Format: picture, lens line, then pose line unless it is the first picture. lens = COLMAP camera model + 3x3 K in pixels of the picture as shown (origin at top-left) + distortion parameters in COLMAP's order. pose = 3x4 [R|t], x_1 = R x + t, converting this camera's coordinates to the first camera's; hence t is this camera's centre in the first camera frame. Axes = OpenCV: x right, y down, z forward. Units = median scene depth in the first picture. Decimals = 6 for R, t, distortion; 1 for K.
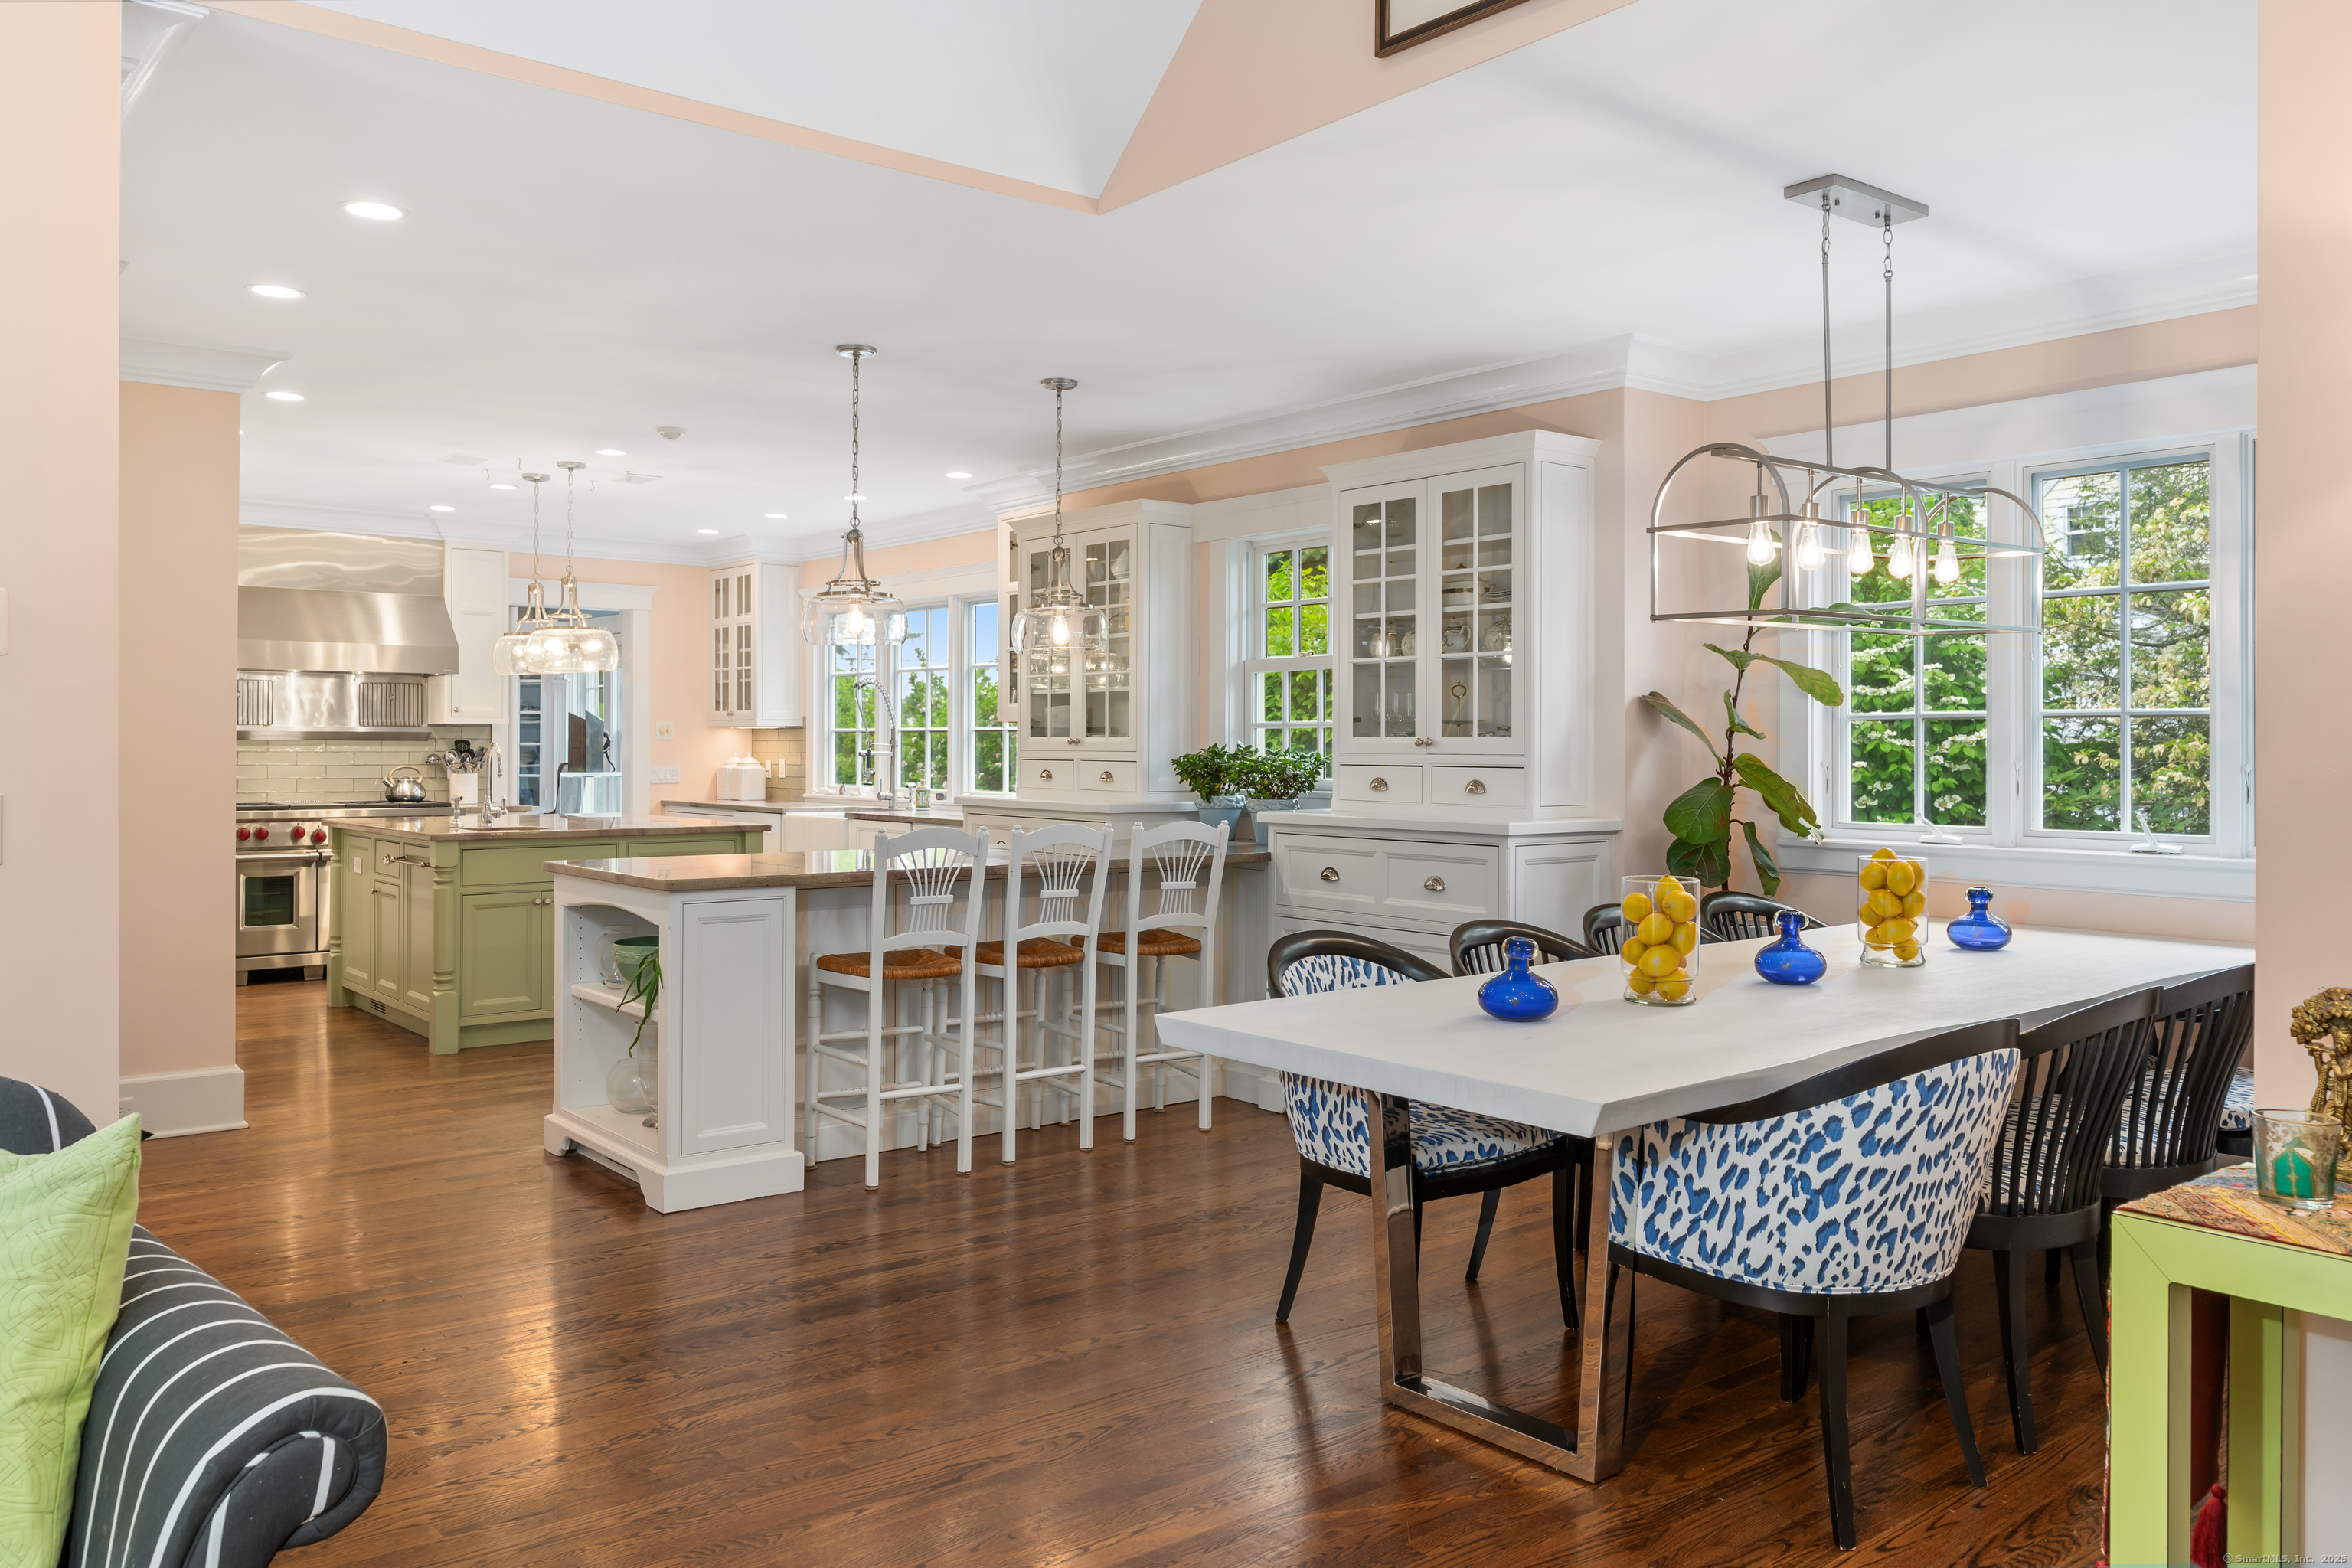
lens RADIAL K [[1782.1, 0, 1144.3], [0, 1782.1, 728.5], [0, 0, 1]] dist [0.003723, -0.008066]
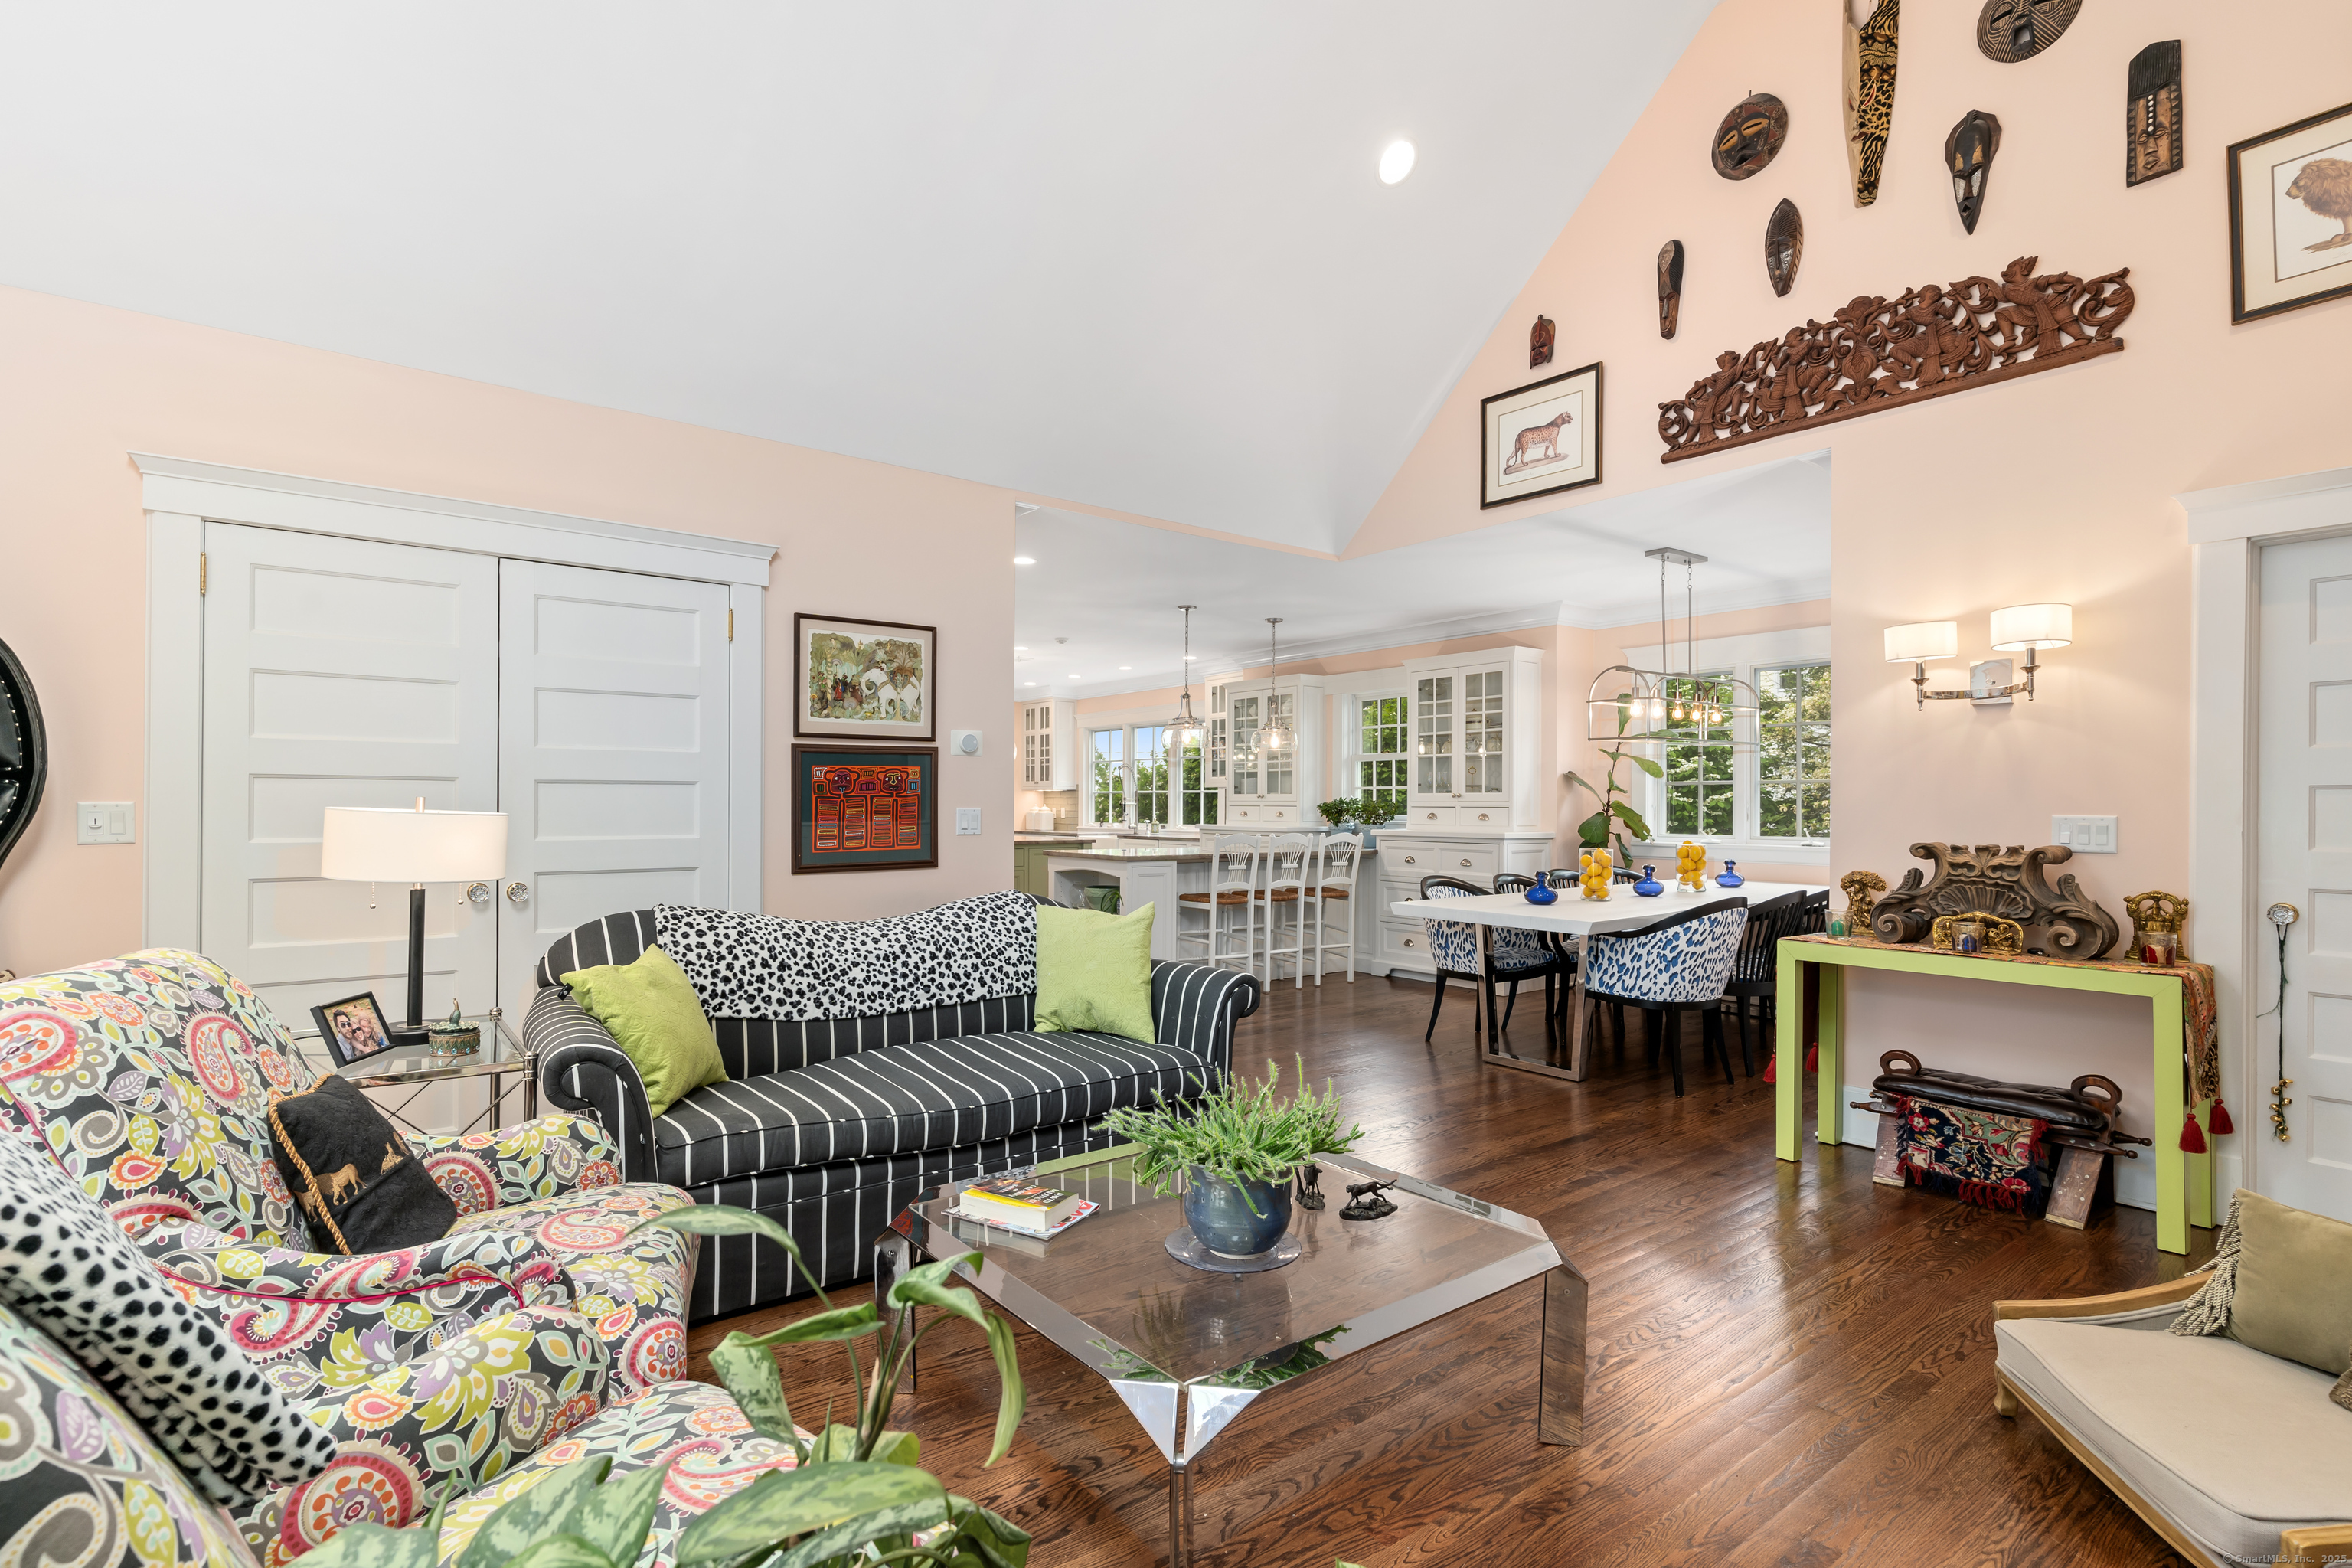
lens RADIAL K [[1130.5, 0, 1175.0], [0, 1130.5, 793.9], [0, 0, 1]] dist [0.012384, -0.000221]
pose [[0.999908, 0.000551, -0.013547, -0.161563], [-0.000557, 1.000000, -0.000499, 0.007038], [0.013547, 0.000507, 0.999908, -0.334207]]
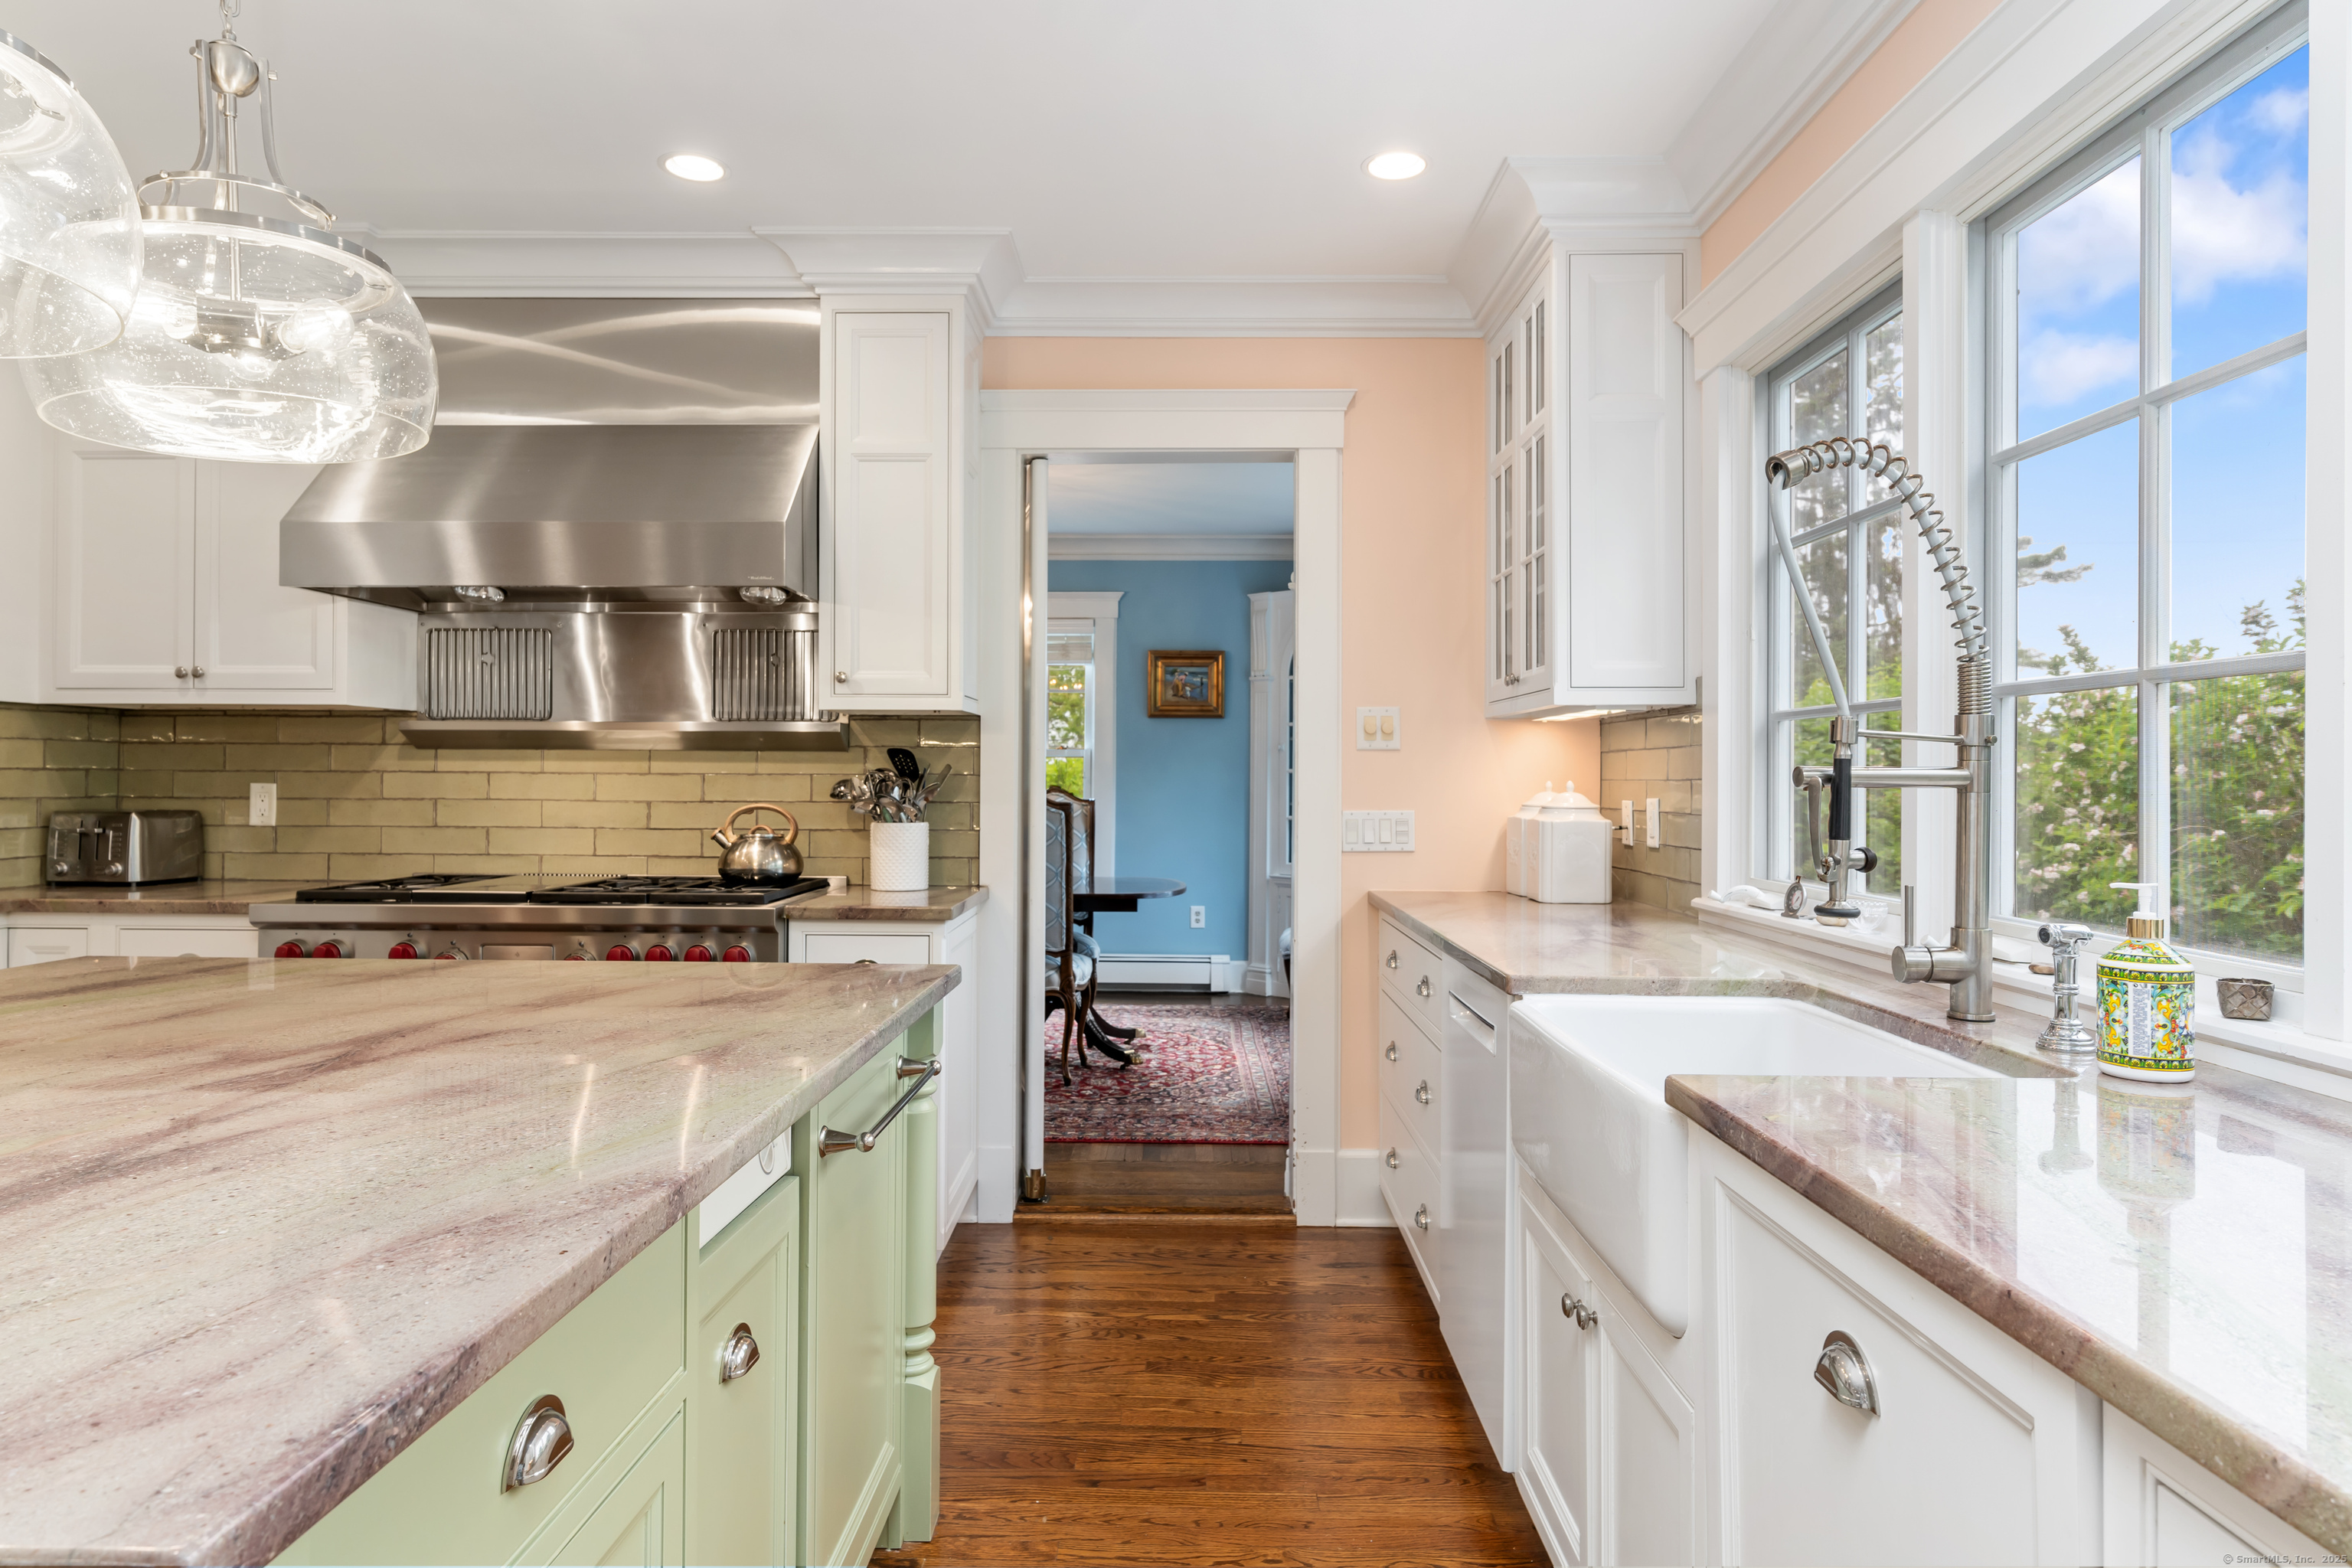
lens RADIAL K [[1408.0, 0, 1168.9], [0, 1408.0, 772.2], [0, 0, 1]] dist [0.003295, 0.000400]
pose [[0.772064, 0.001470, -0.635543, -0.206194], [0.002186, 0.999985, 0.004968, 0.021876], [0.635541, -0.005224, 0.772049, 1.557503]]
